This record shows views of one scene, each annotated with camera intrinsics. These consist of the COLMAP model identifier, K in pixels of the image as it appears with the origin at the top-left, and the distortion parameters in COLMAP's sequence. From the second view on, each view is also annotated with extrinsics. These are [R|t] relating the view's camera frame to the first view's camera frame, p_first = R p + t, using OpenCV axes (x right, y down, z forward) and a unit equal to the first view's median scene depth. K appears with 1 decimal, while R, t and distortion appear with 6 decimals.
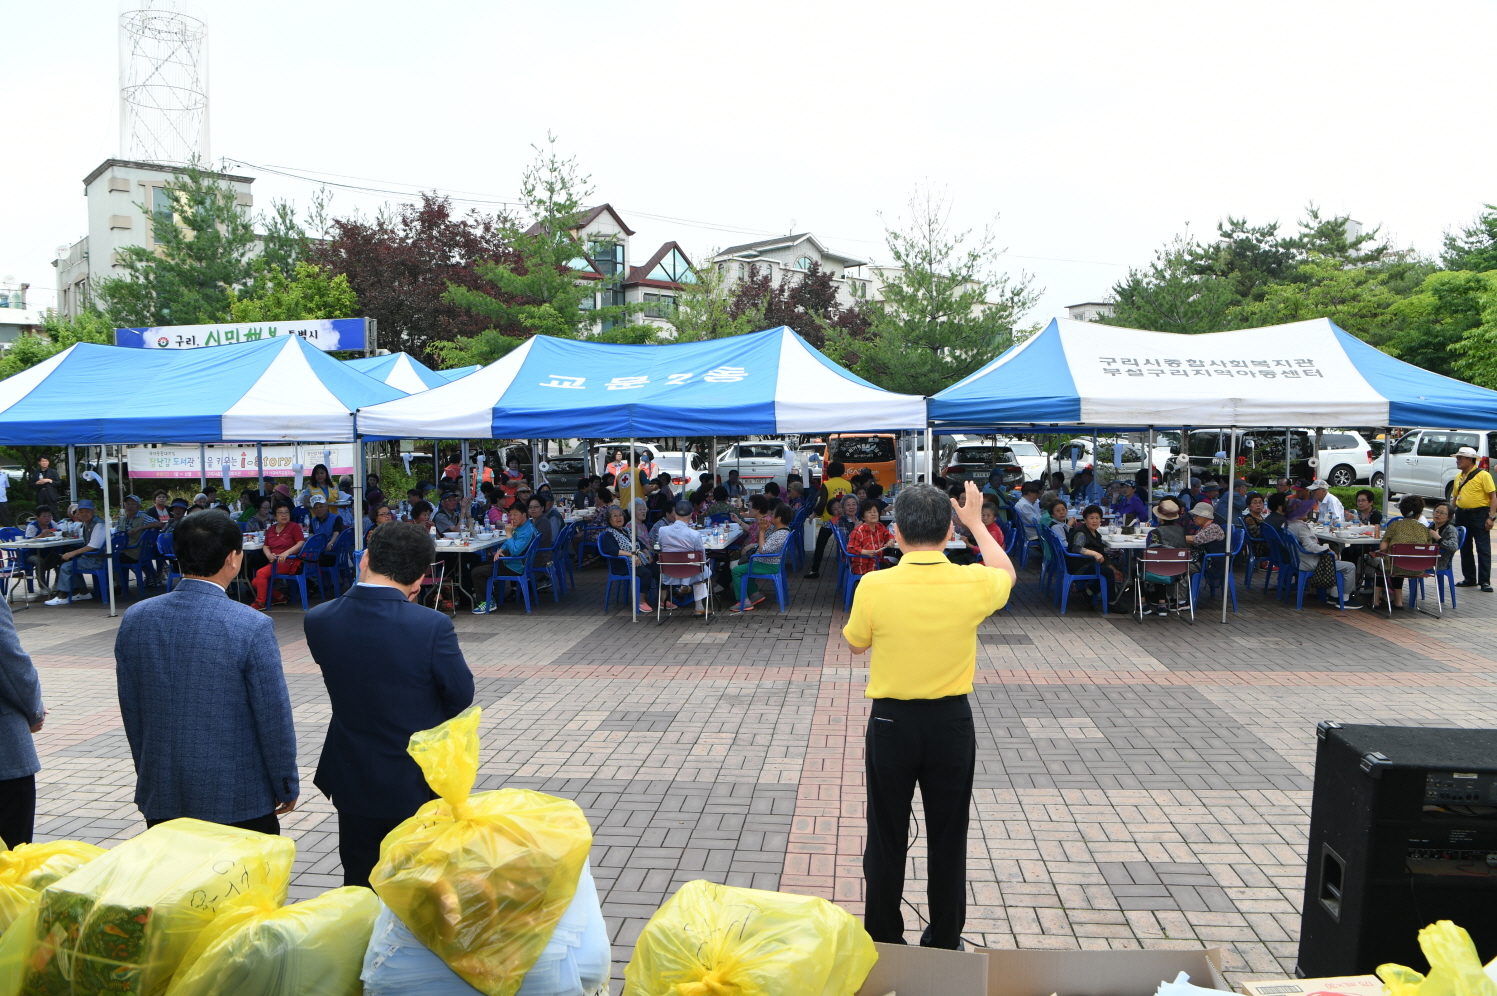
lens RADIAL K [[1021.0, 0, 751.5], [0, 1021.0, 506.1], [0, 0, 1]] dist [-0.078594, 0.015999]
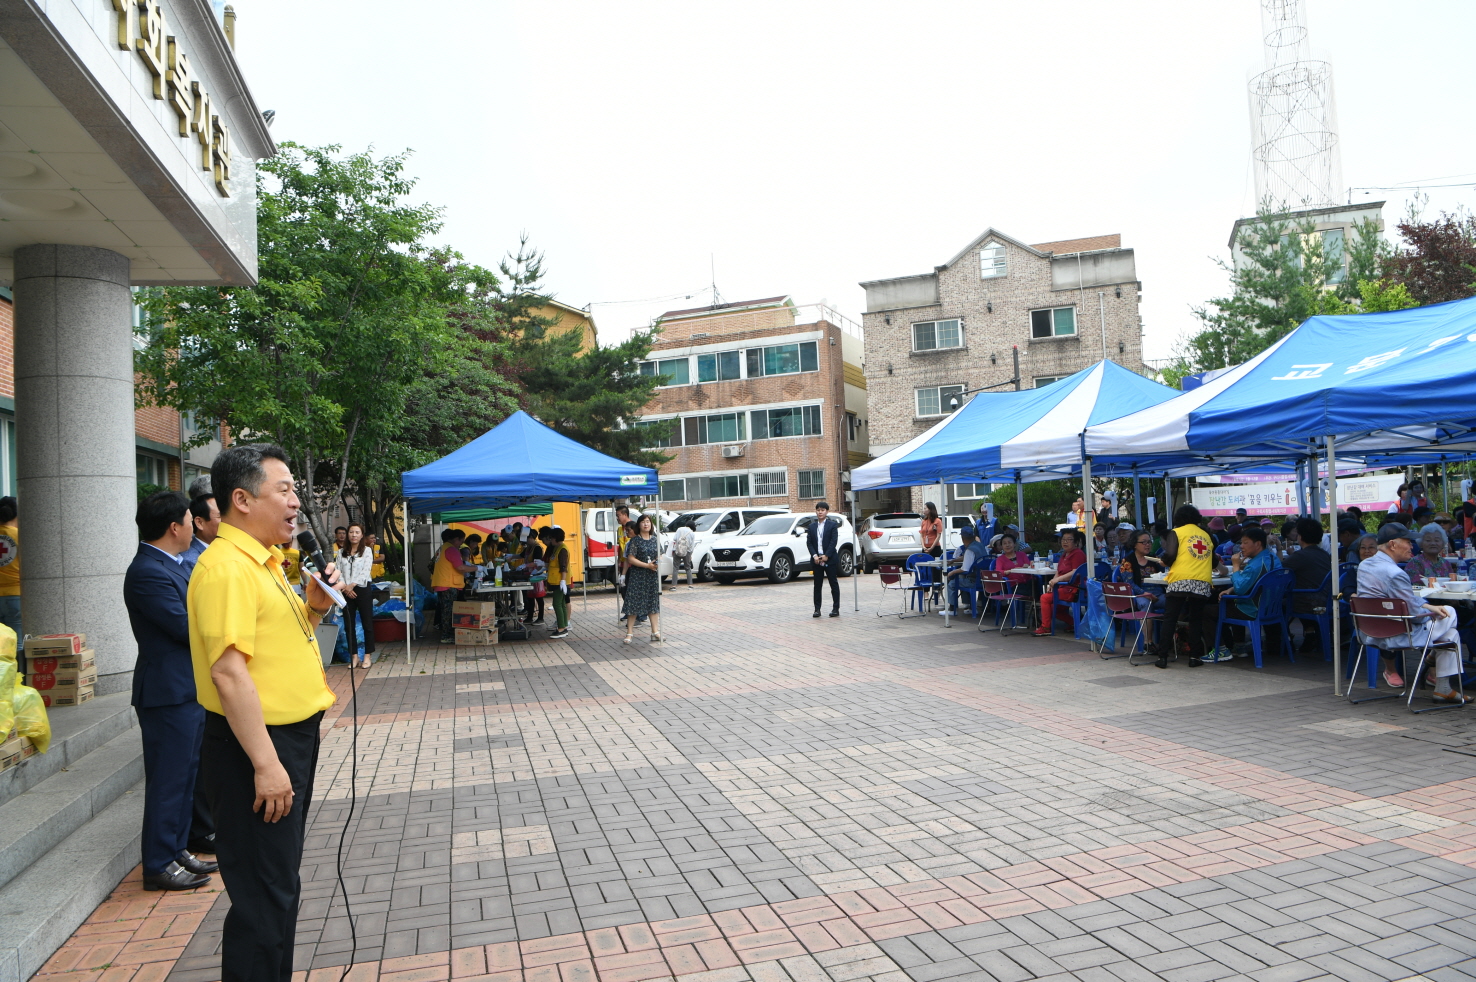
lens RADIAL K [[1006.7, 0, 747.1], [0, 1006.7, 490.1], [0, 0, 1]] dist [-0.078594, 0.015999]
pose [[0.392508, -0.033005, -0.919156, 0.342817], [-0.027381, 0.998494, -0.047546, 0.014530], [0.919341, 0.043830, 0.391013, 0.343124]]
